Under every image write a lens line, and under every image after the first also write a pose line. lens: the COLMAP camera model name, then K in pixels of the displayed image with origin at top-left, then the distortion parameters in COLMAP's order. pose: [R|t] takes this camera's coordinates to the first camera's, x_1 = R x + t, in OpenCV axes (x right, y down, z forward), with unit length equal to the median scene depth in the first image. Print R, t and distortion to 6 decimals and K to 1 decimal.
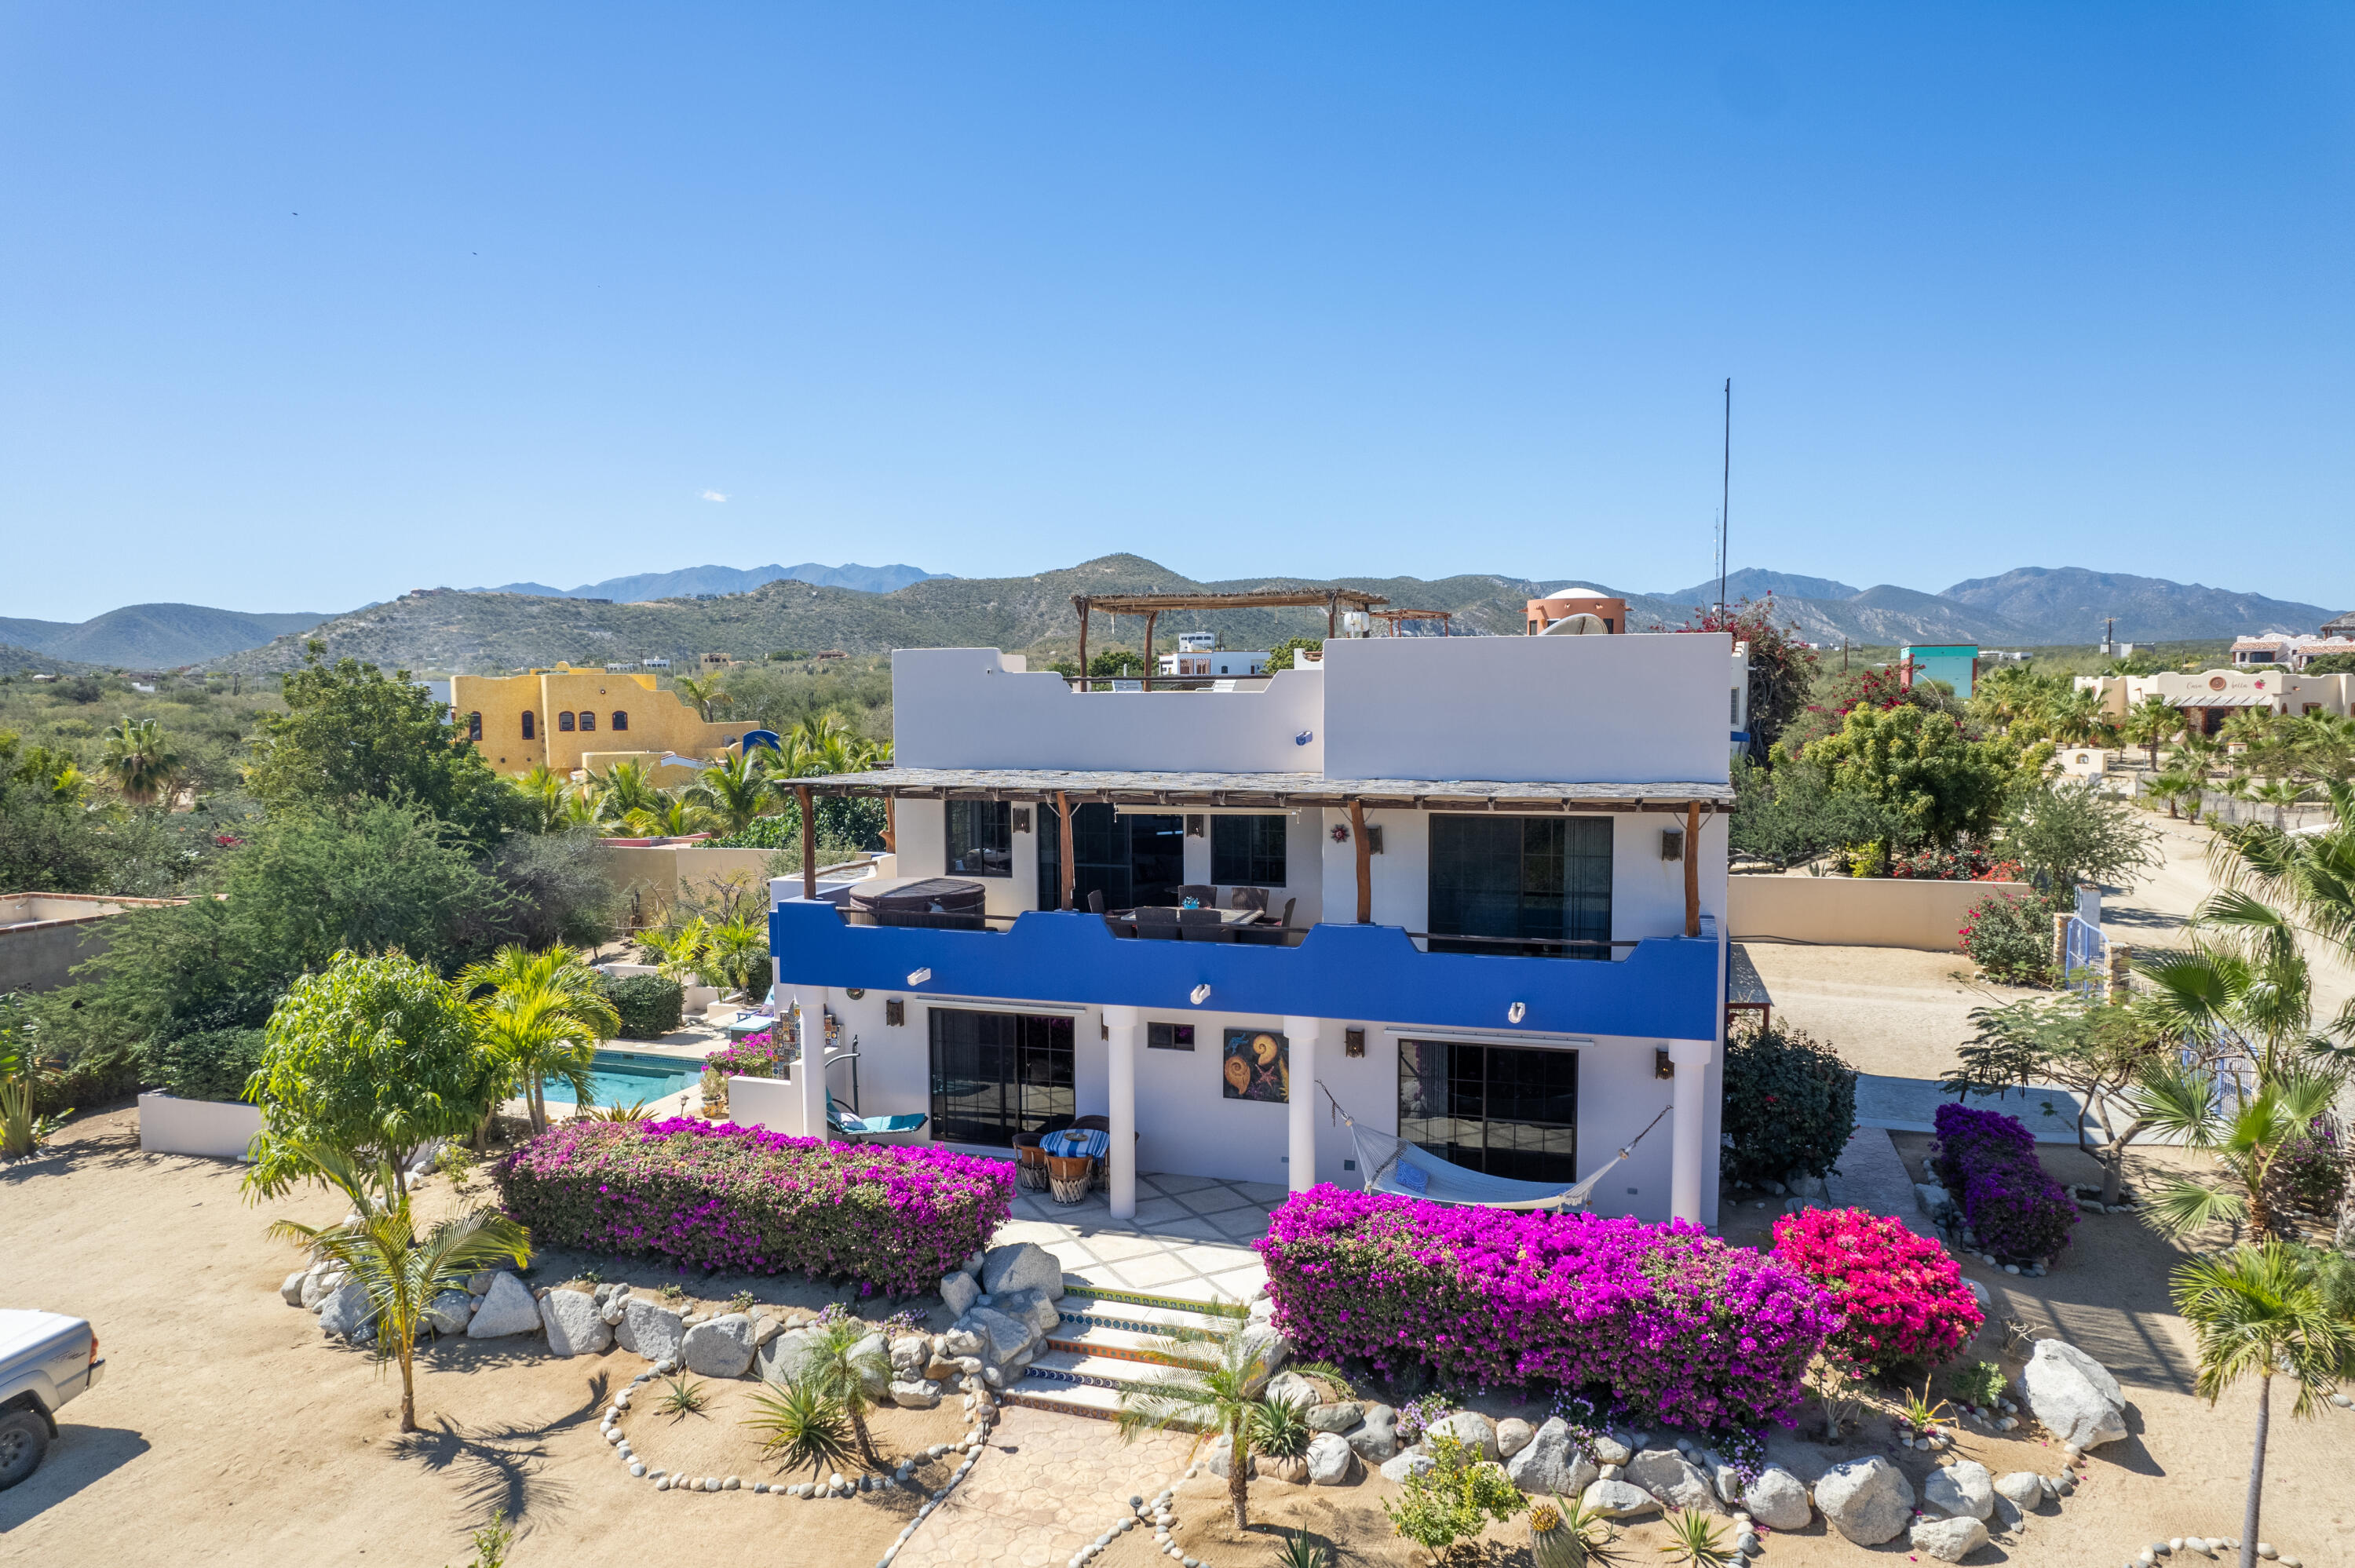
lens RADIAL K [[1510.6, 0, 1166.4], [0, 1510.6, 789.9], [0, 0, 1]] dist [-0.080263, 0.075437]
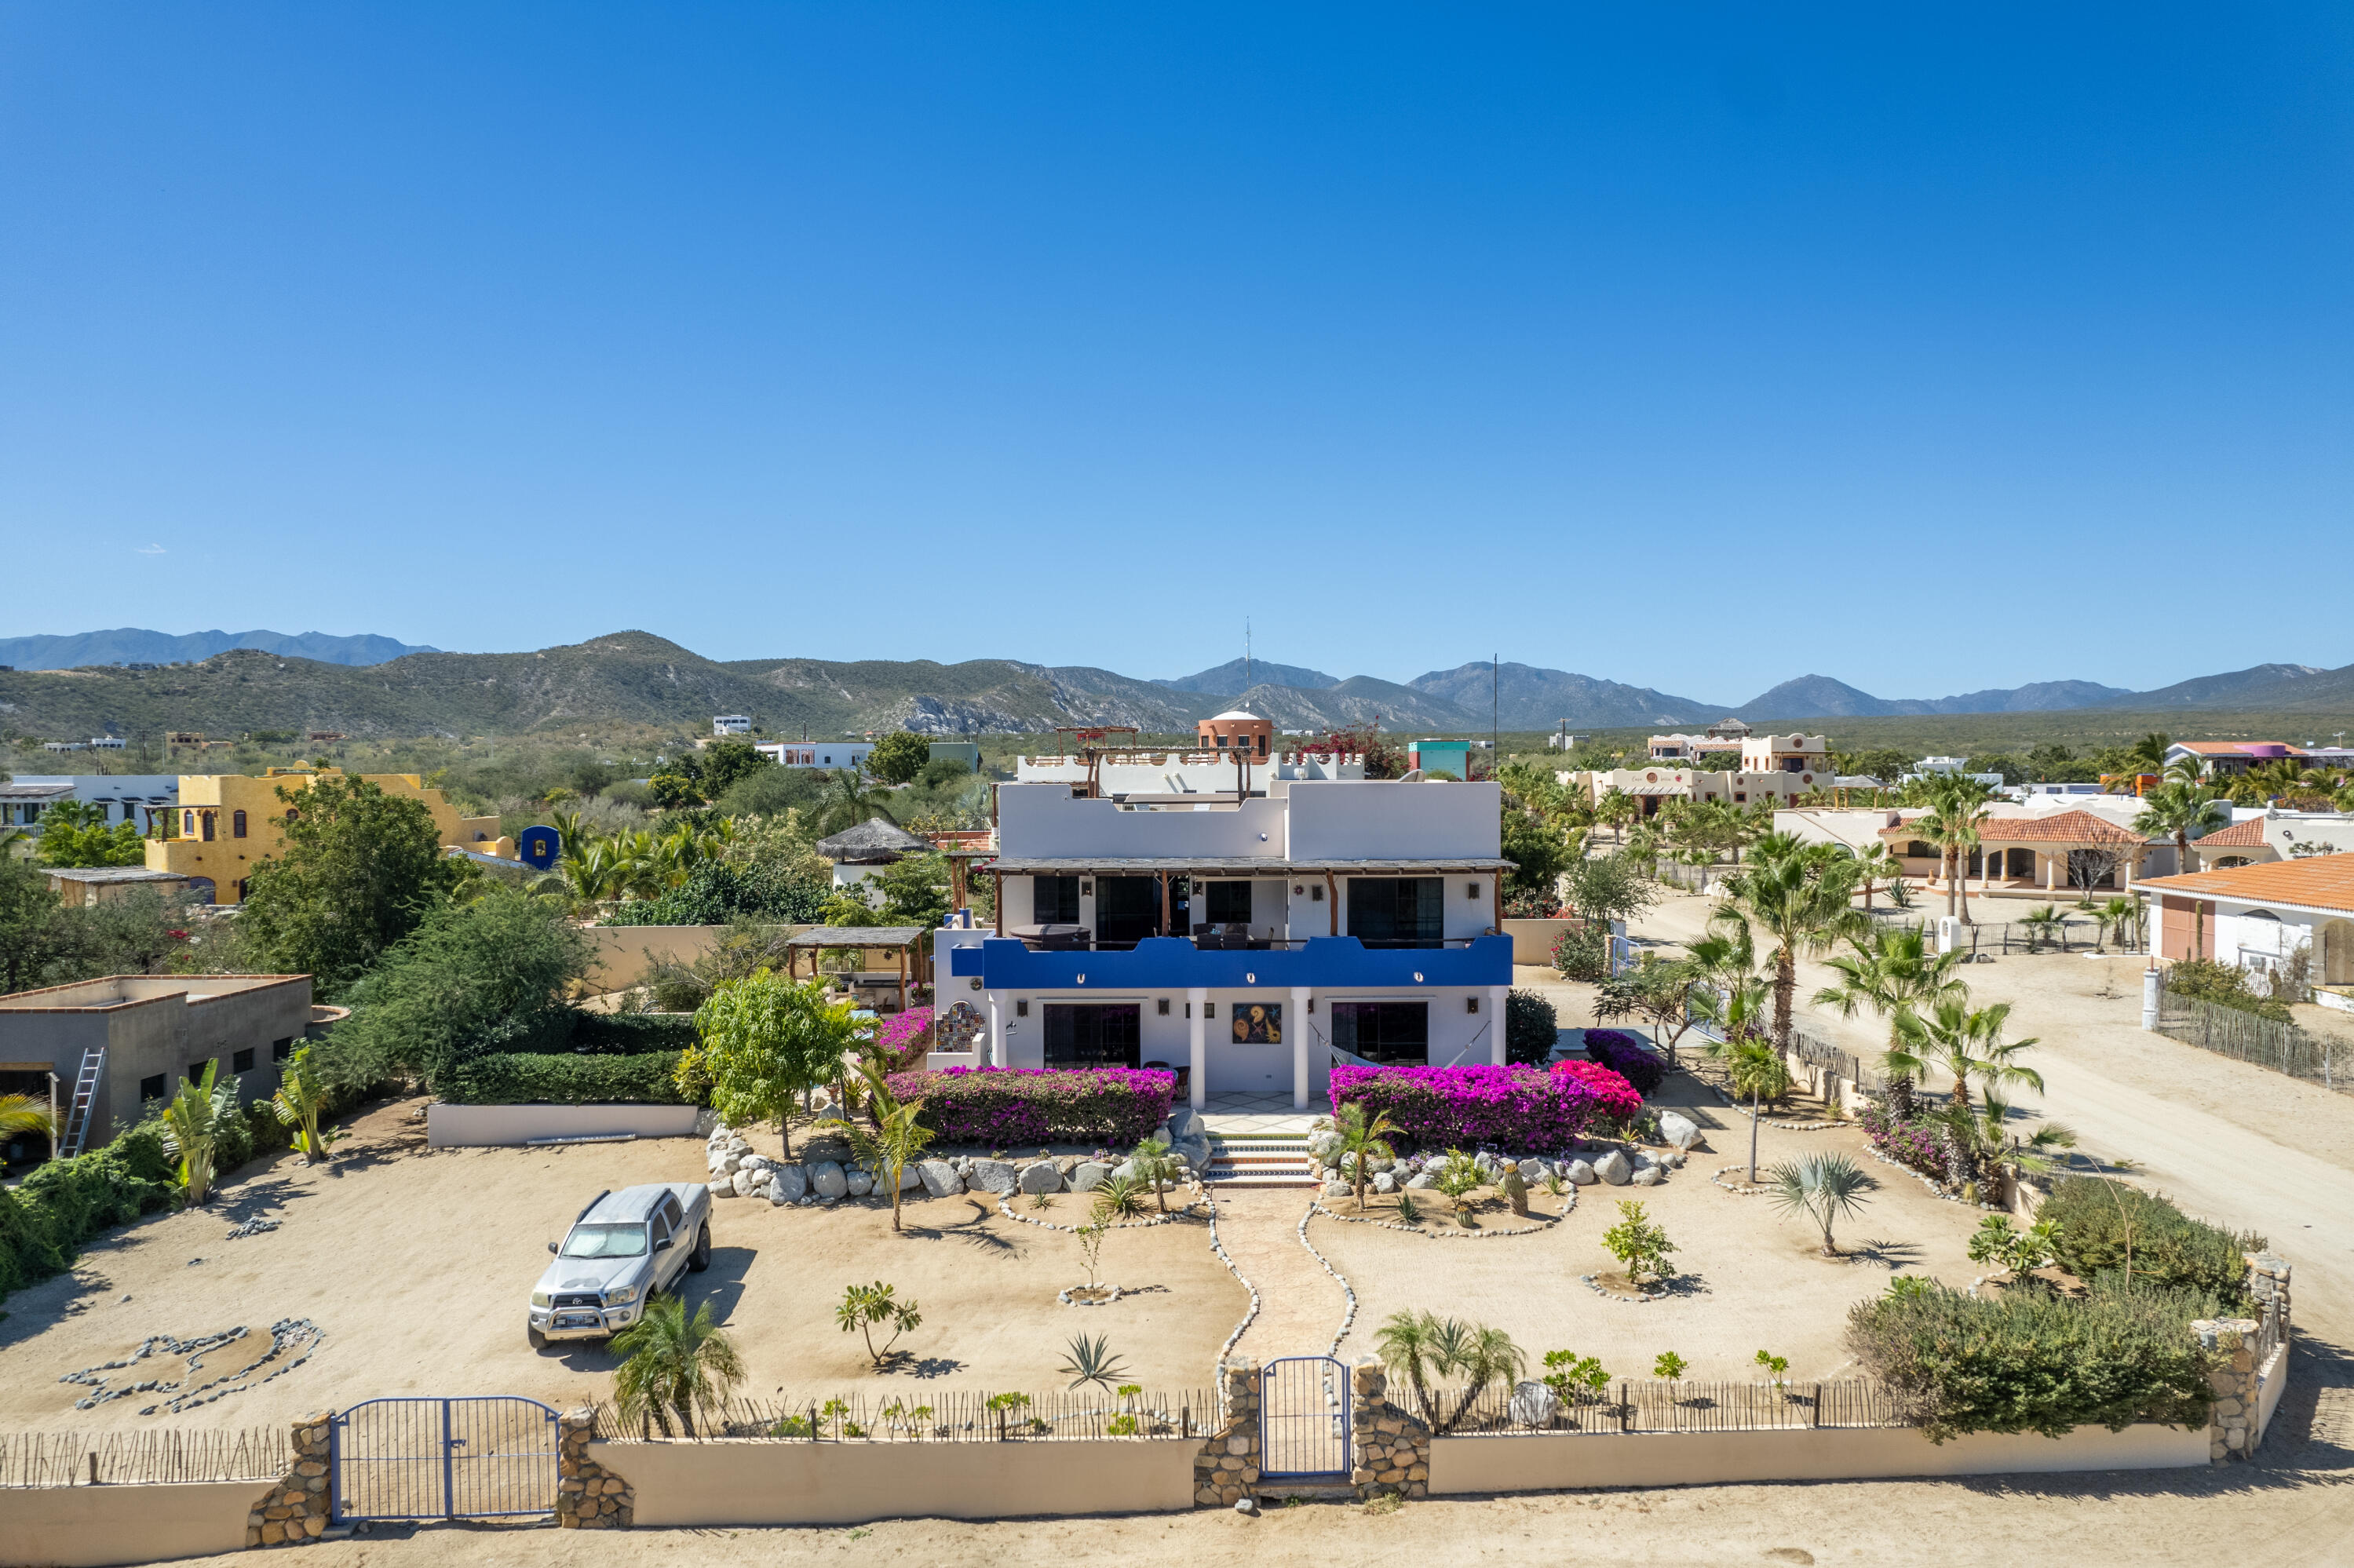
lens RADIAL K [[1504.1, 0, 1165.9], [0, 1504.1, 779.1], [0, 0, 1]] dist [-0.070768, 0.066151]
pose [[0.949813, -0.000700, 0.312817, -0.586928], [0.019864, 0.998114, -0.058079, -0.002506], [-0.312186, 0.061378, 0.948036, -0.654058]]
